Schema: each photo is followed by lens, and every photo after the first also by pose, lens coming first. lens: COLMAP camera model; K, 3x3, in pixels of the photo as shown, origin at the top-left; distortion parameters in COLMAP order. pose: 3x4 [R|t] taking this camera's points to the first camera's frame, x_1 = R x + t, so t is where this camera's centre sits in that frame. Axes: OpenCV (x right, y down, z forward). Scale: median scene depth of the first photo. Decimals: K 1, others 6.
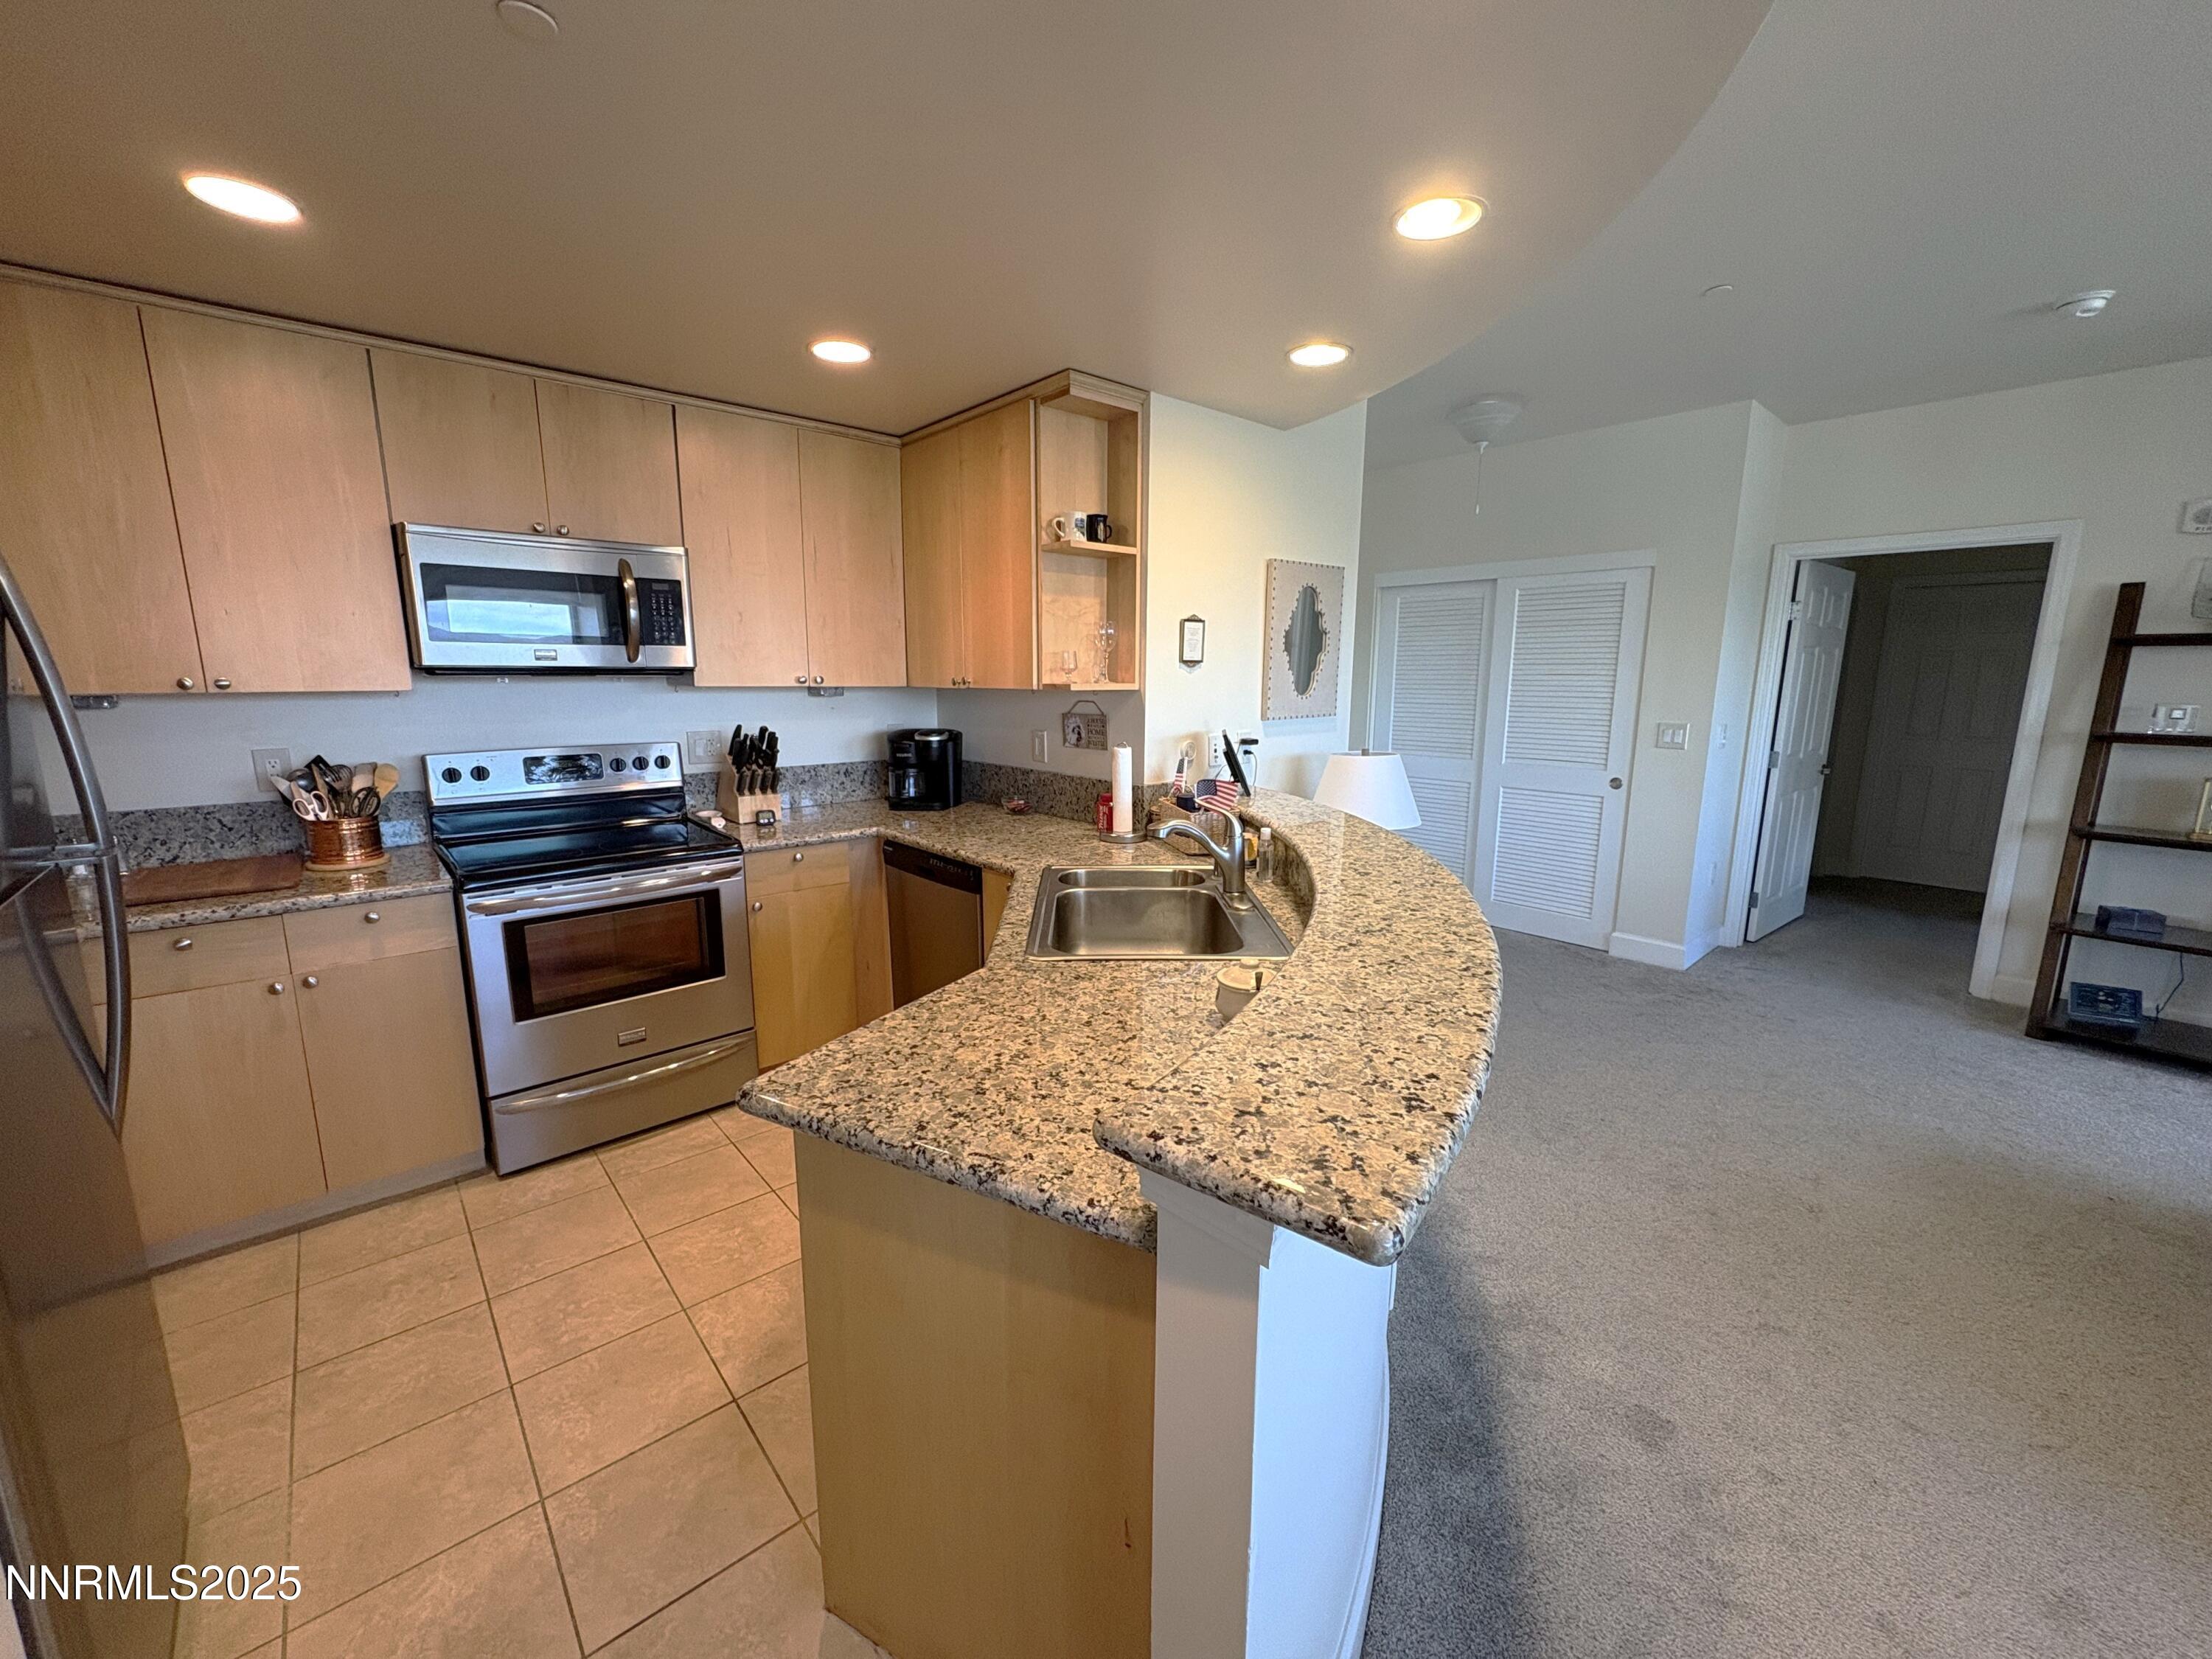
lens RADIAL K [[876.1, 0, 1100.3], [0, 876.1, 828.5], [0, 0, 1]] dist [-0.000025, 0.000310]
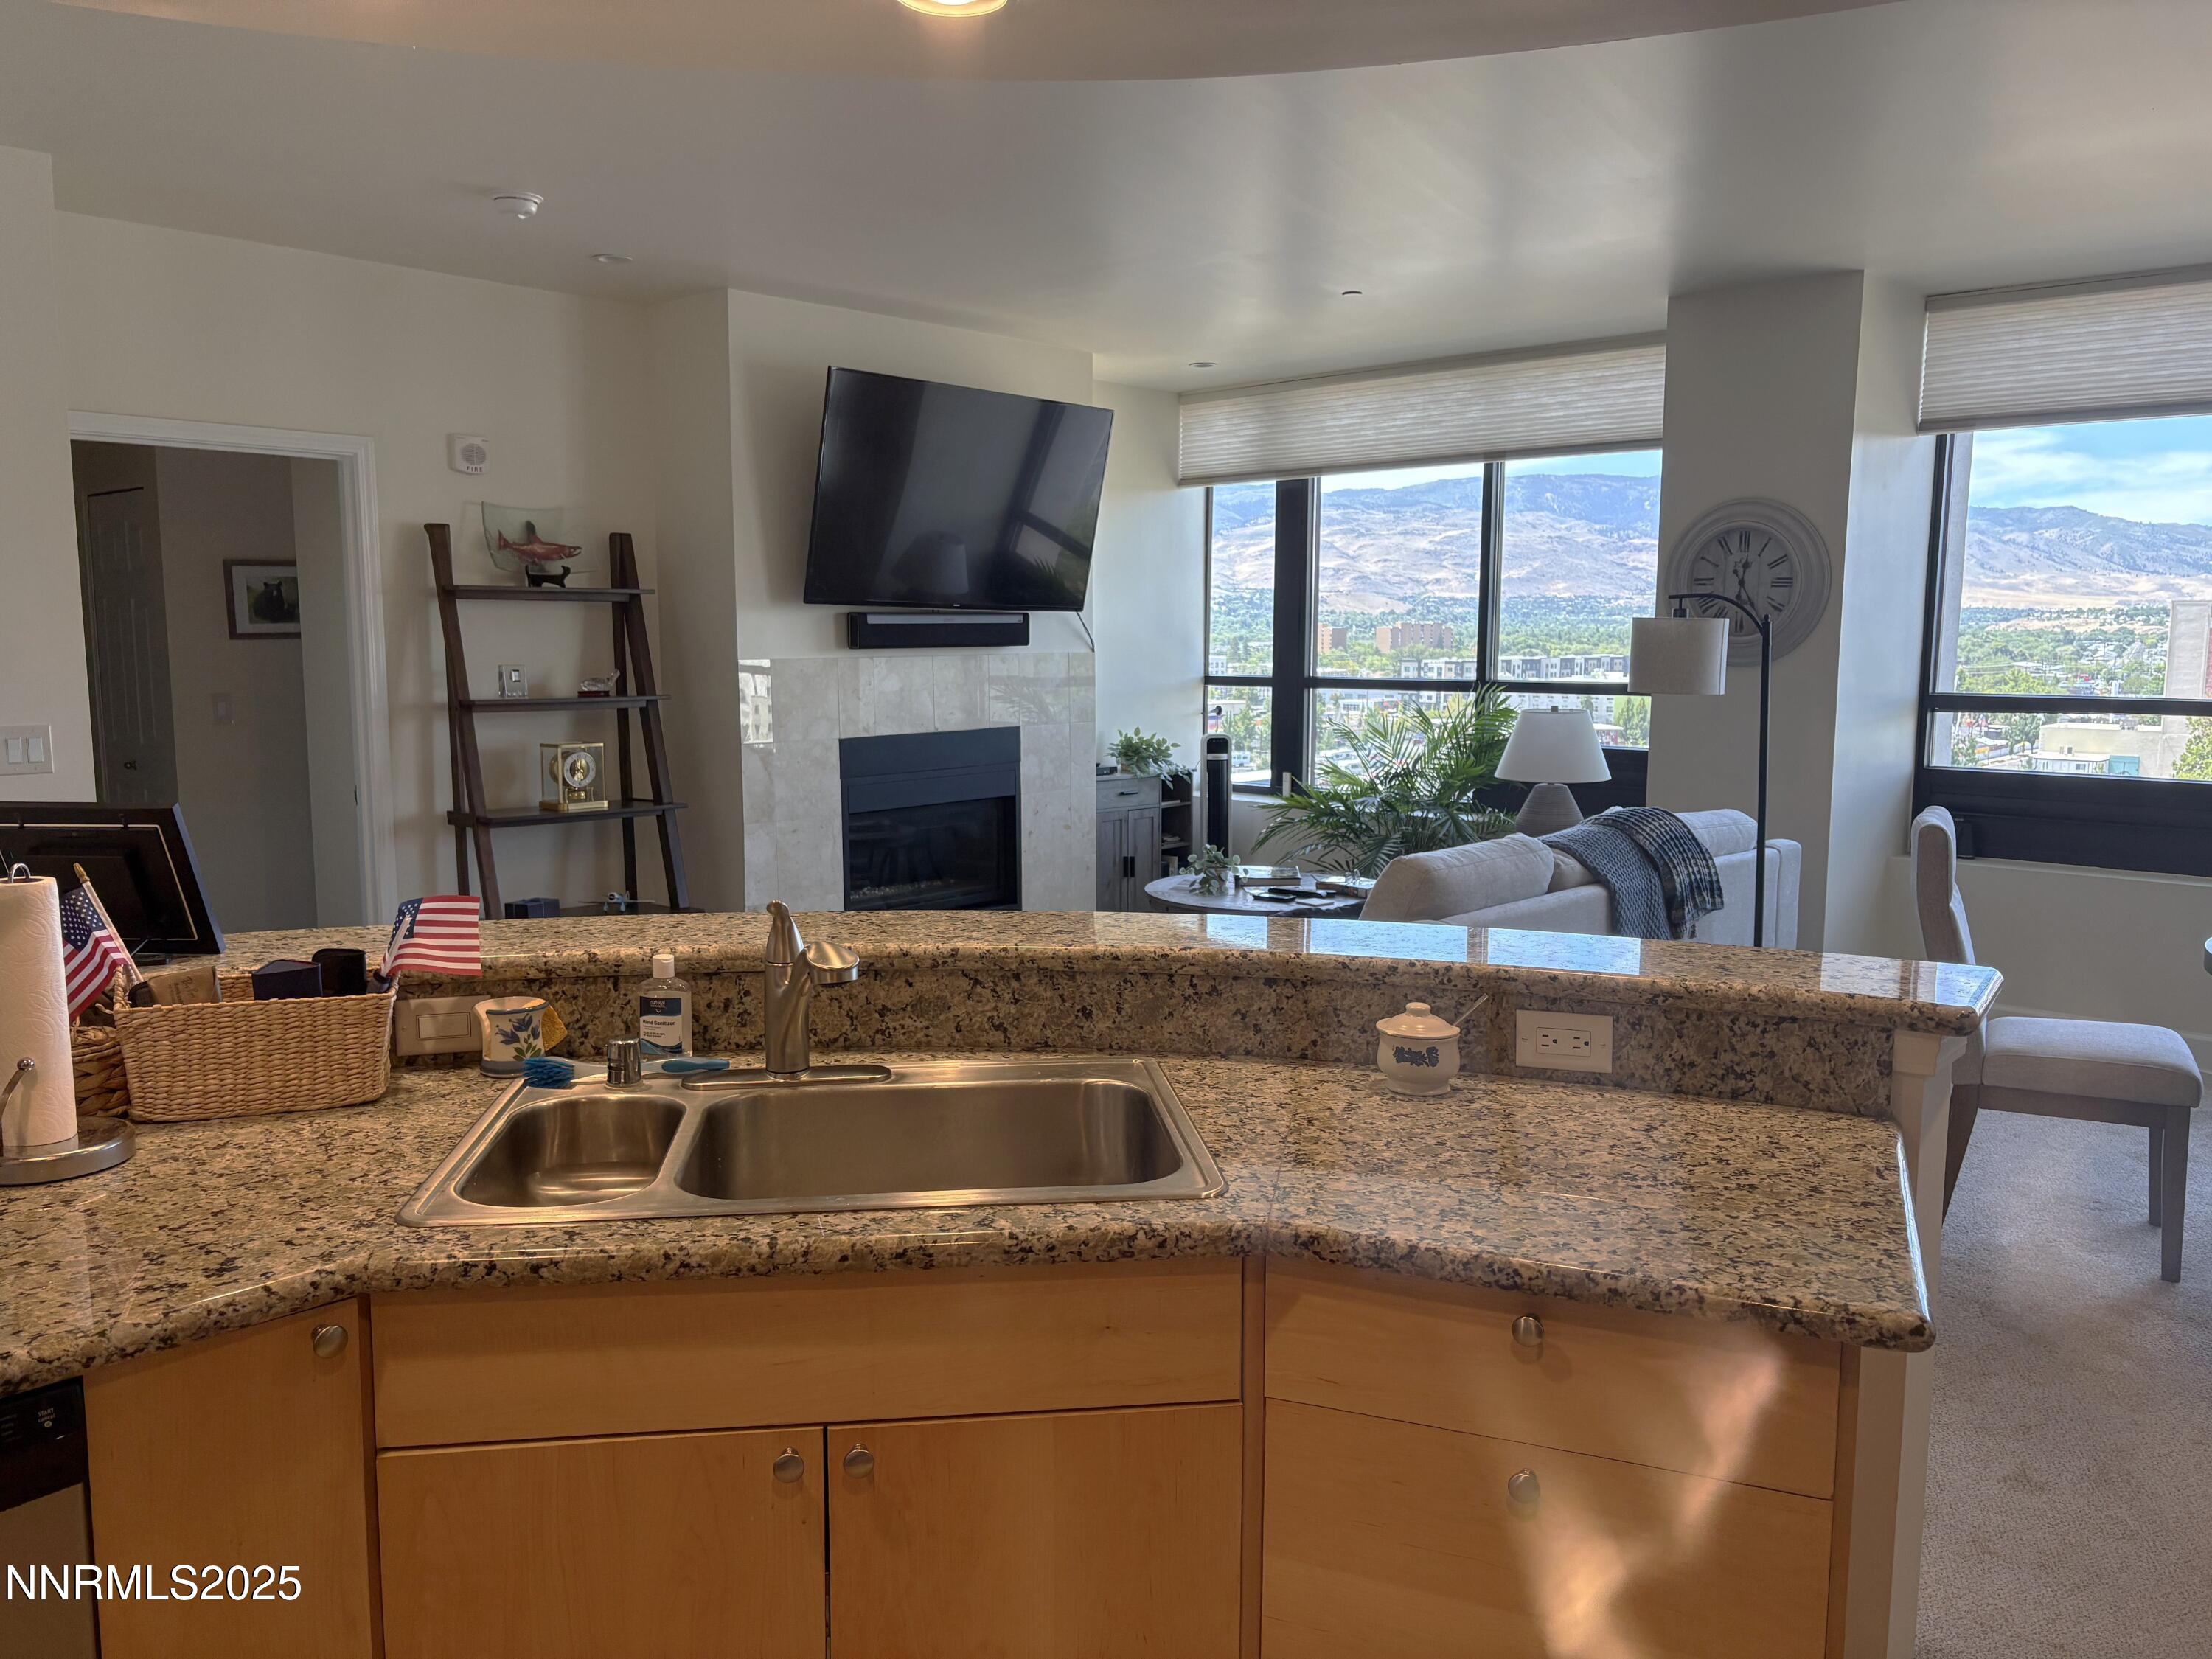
lens RADIAL K [[1667.0, 0, 1114.3], [0, 1667.0, 841.4], [0, 0, 1]] dist [0.041432, -0.041315]
pose [[-0.103371, -0.128336, 0.986329, -0.680638], [0.172692, 0.974265, 0.144865, -0.139253], [-0.979537, 0.185306, -0.078548, 0.730293]]
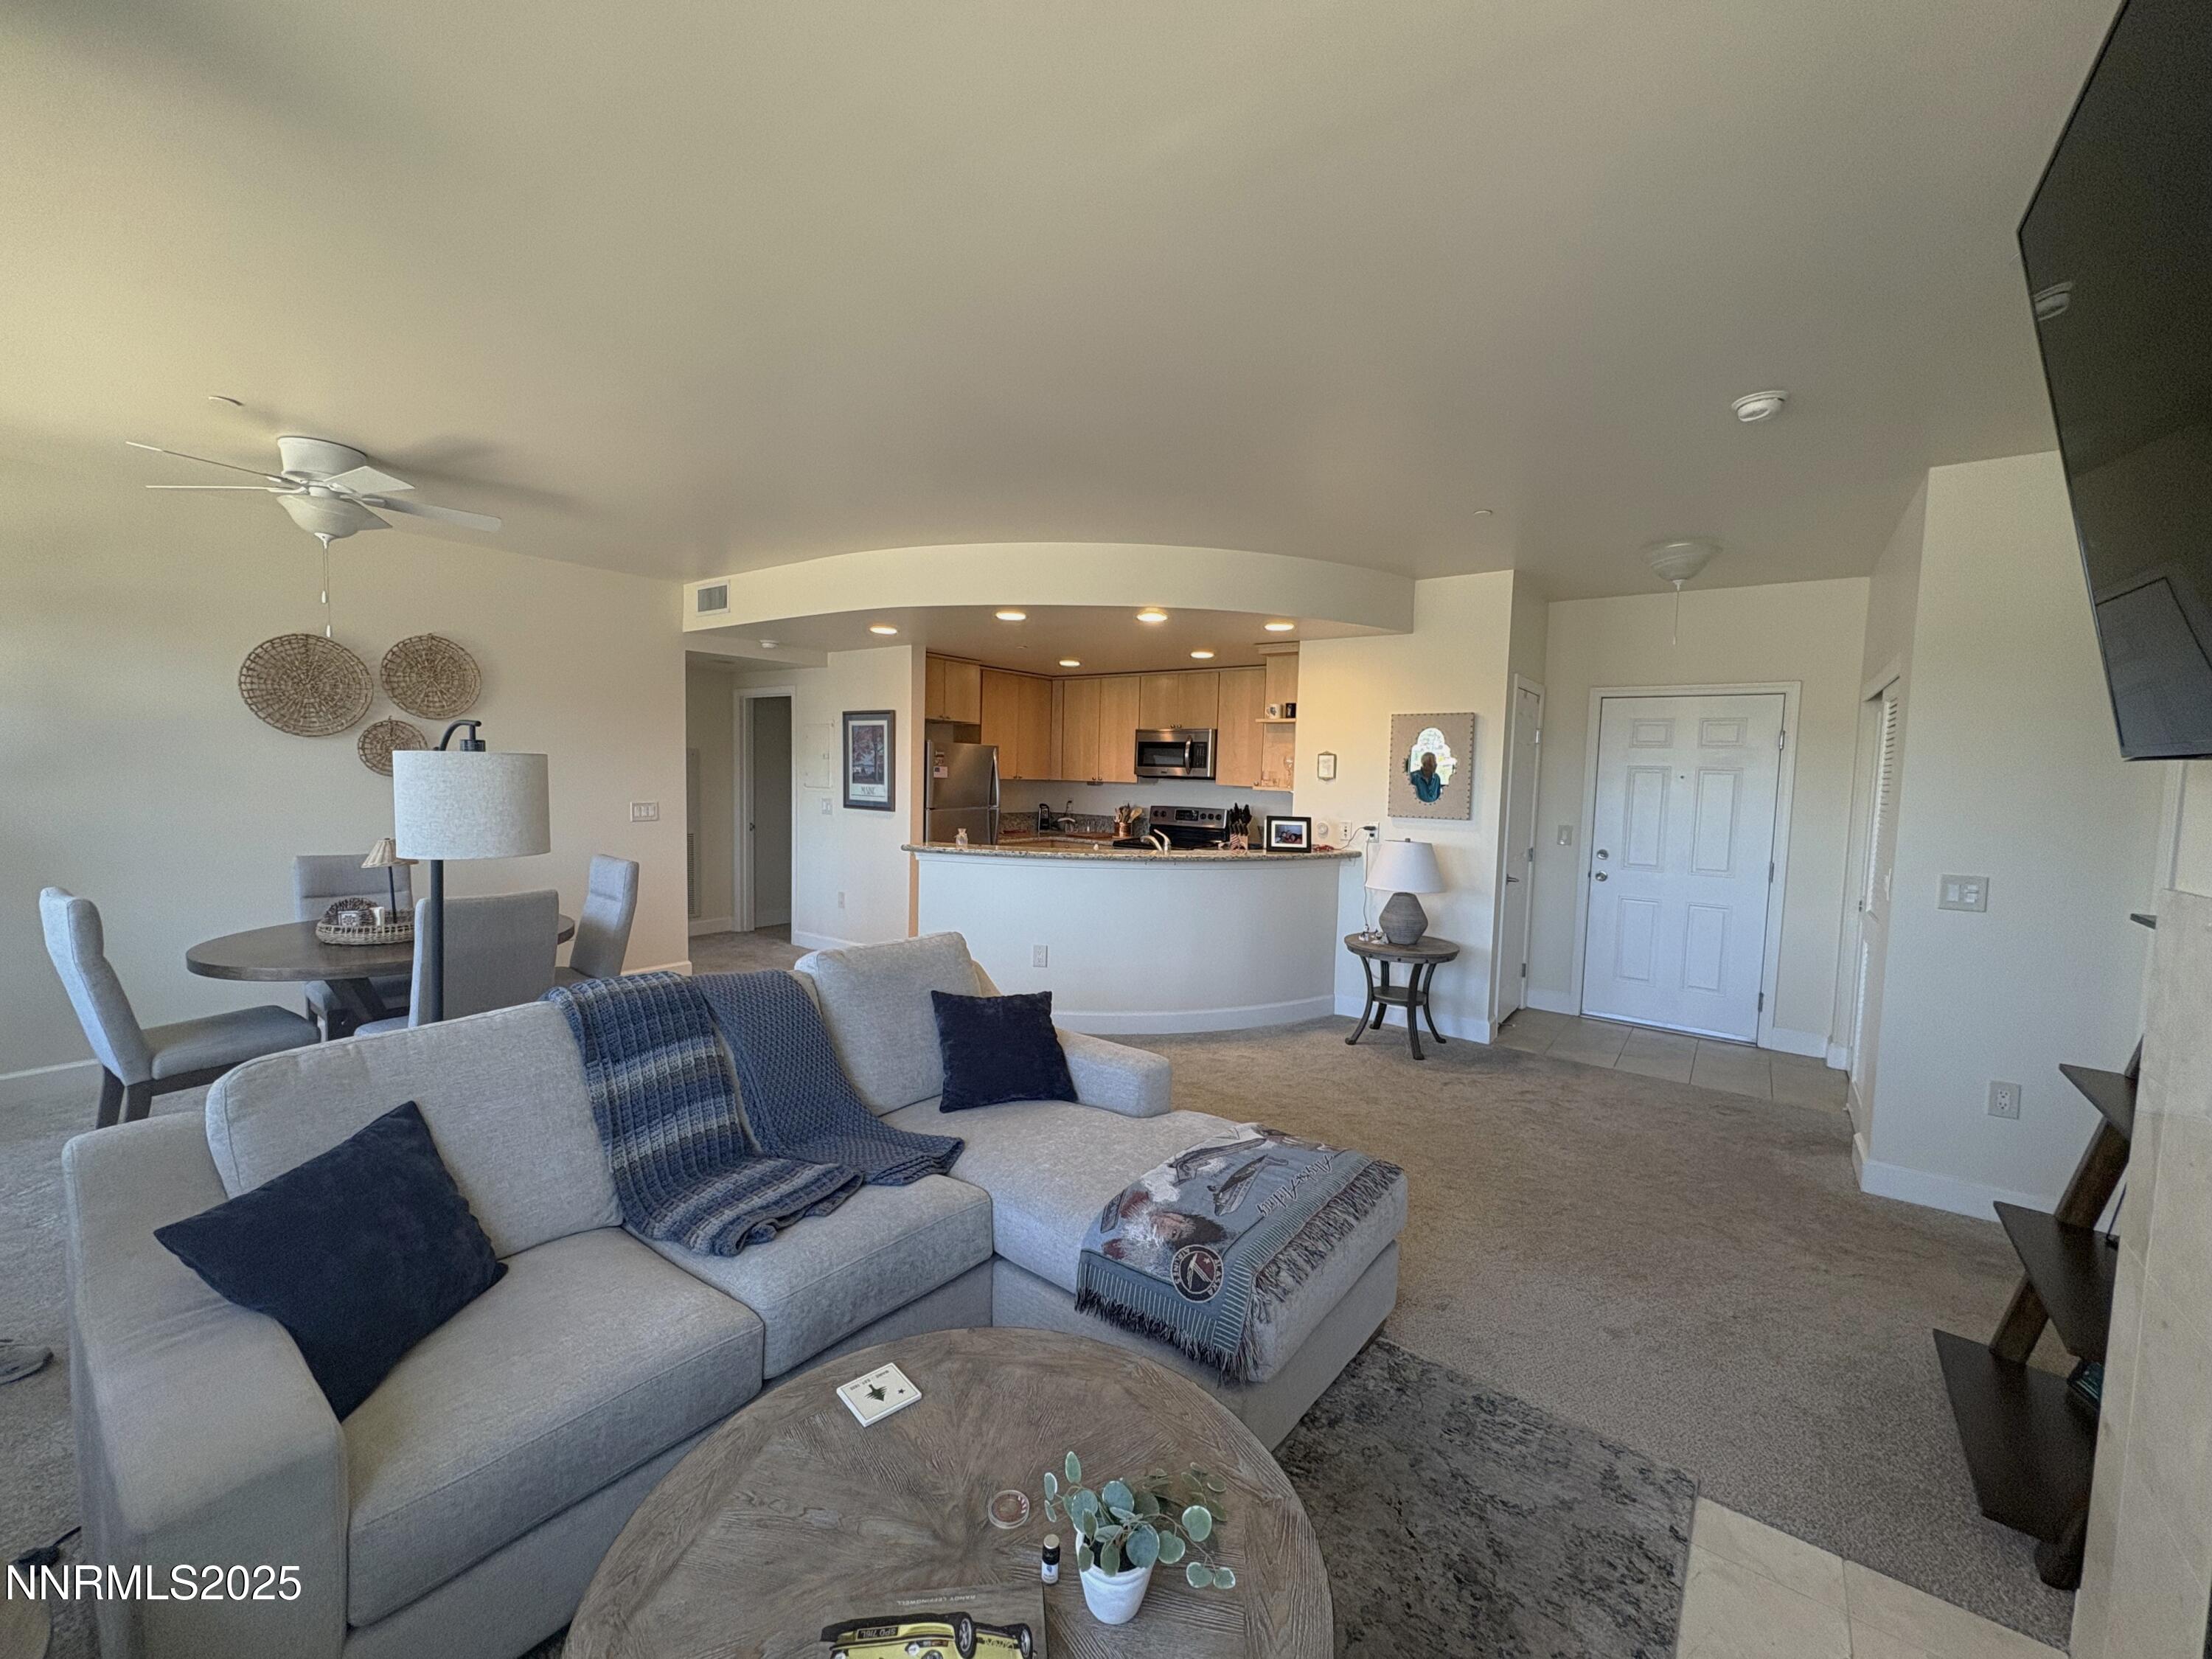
lens RADIAL K [[876.1, 0, 1111.8], [0, 876.1, 829.7], [0, 0, 1]] dist [-0.000025, 0.000310]
pose [[0.221746, 0.069789, -0.972604, 2.044911], [-0.197641, 0.979949, 0.025255, -0.055970], [0.954865, 0.186627, 0.231093, 0.239883]]
